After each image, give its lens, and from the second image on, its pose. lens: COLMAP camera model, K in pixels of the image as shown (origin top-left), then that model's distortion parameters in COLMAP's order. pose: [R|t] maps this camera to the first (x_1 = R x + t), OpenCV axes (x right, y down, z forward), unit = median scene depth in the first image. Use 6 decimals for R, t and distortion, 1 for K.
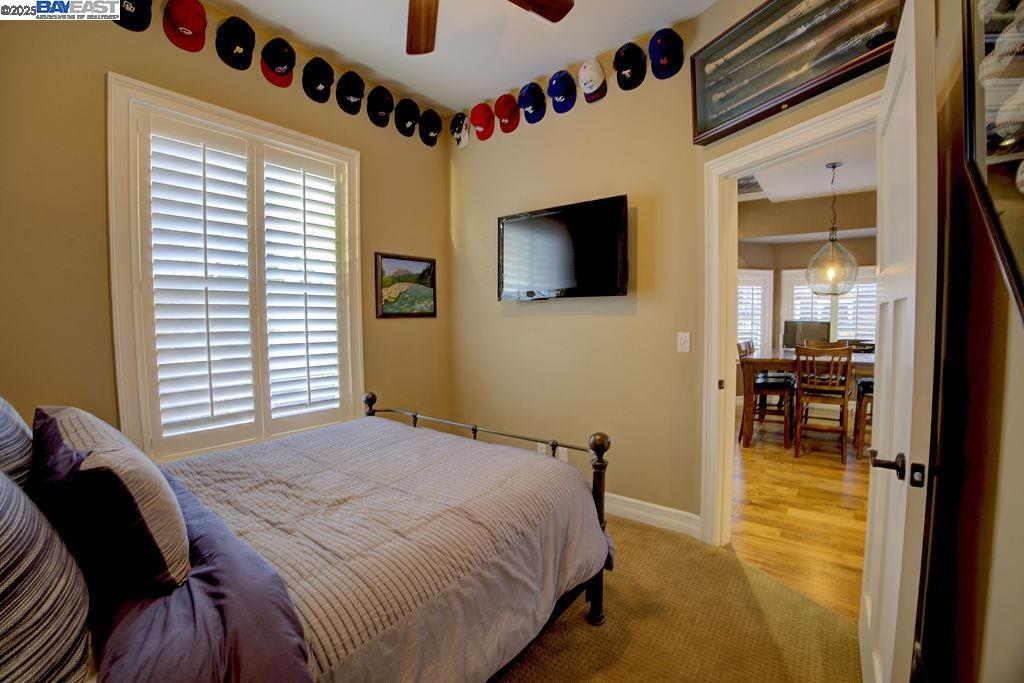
lens RADIAL K [[428.0, 0, 512.0], [0, 428.0, 341.5], [0, 0, 1]] dist [-0.064875, 0.011339]
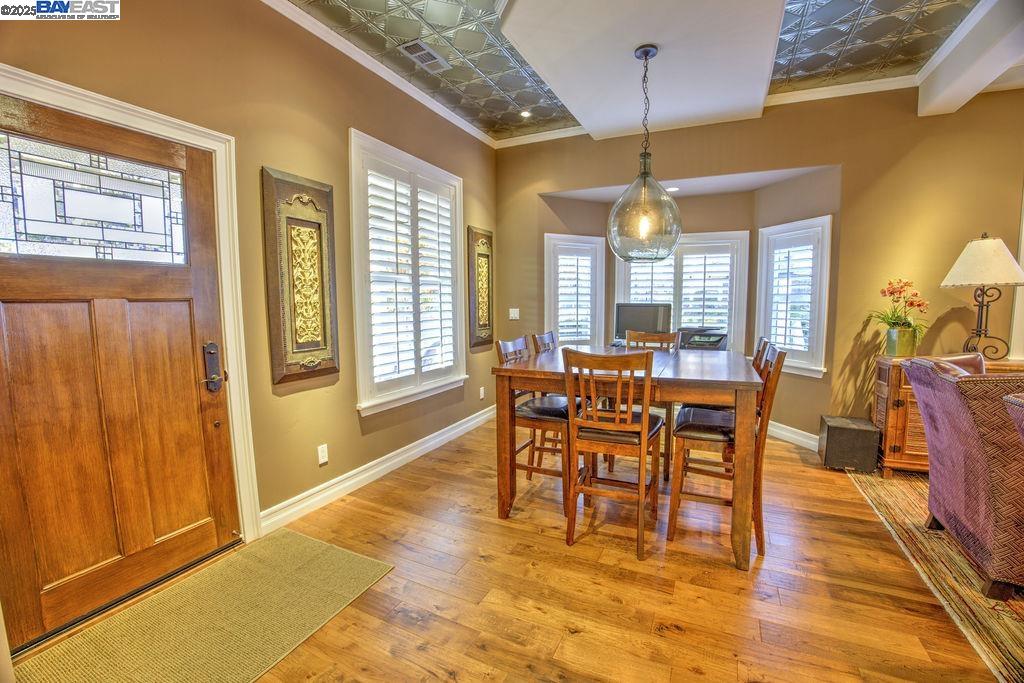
lens RADIAL K [[428.0, 0, 512.0], [0, 428.0, 341.5], [0, 0, 1]] dist [-0.064875, 0.011339]
pose [[0.975378, -0.009273, 0.220346, 0.476697], [-0.000150, 0.999088, 0.042709, -0.020519], [-0.220541, -0.041691, 0.974486, 0.457584]]
